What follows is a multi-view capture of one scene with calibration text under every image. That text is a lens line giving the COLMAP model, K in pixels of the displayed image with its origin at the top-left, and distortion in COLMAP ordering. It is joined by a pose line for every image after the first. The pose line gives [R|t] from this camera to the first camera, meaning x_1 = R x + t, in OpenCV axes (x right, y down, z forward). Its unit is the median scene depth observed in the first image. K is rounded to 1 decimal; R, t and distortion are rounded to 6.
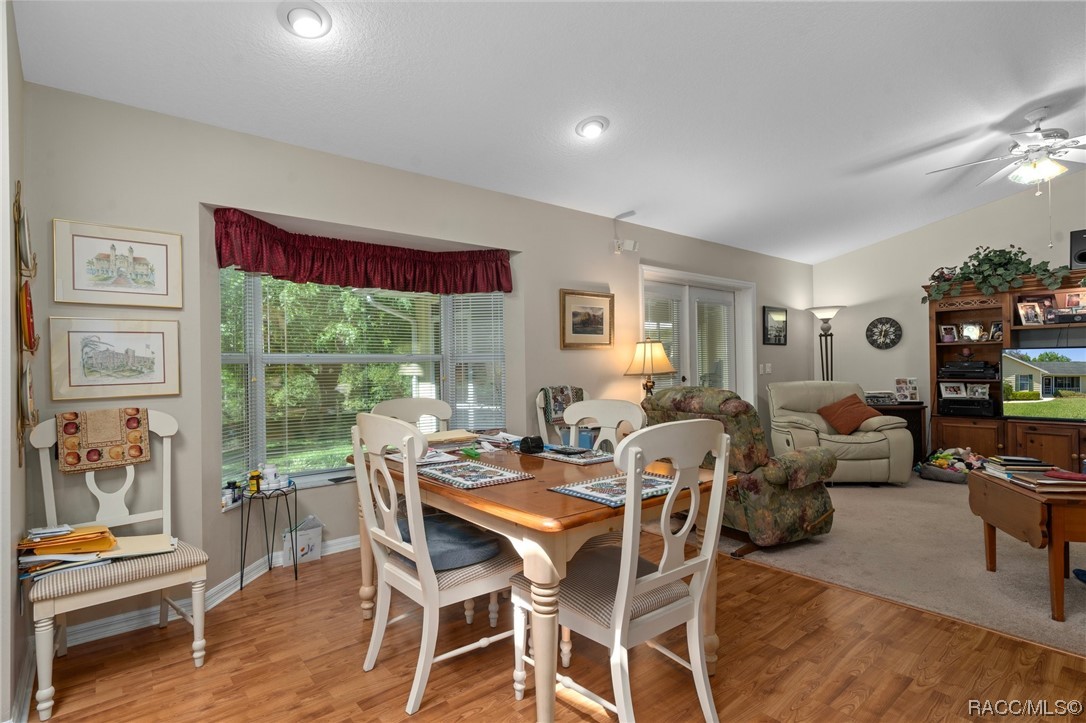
lens RADIAL K [[545.3, 0, 548.8], [0, 545.3, 365.0], [0, 0, 1]] dist [0.013643, 0.000546]
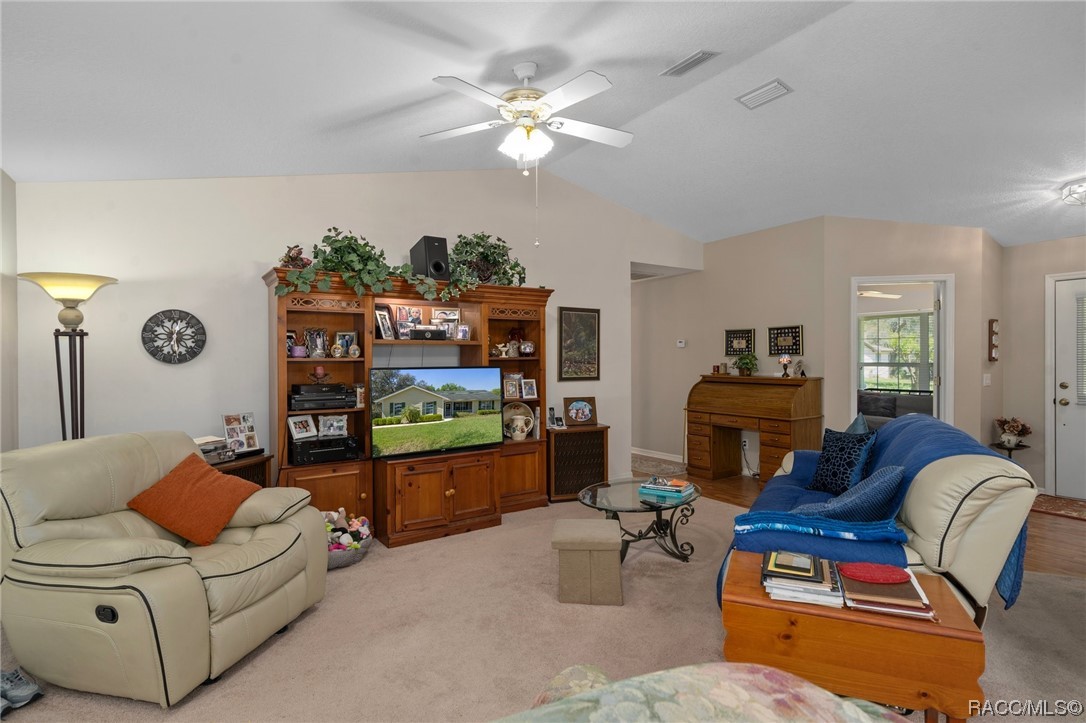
lens RADIAL K [[554.2, 0, 537.4], [0, 554.2, 362.7], [0, 0, 1]] dist [0.001846, 0.000975]
pose [[0.140354, 0.008628, 0.990064, 0.094363], [0.001917, 0.999958, -0.008986, -0.029355], [-0.990099, 0.003159, 0.140332, 0.651631]]
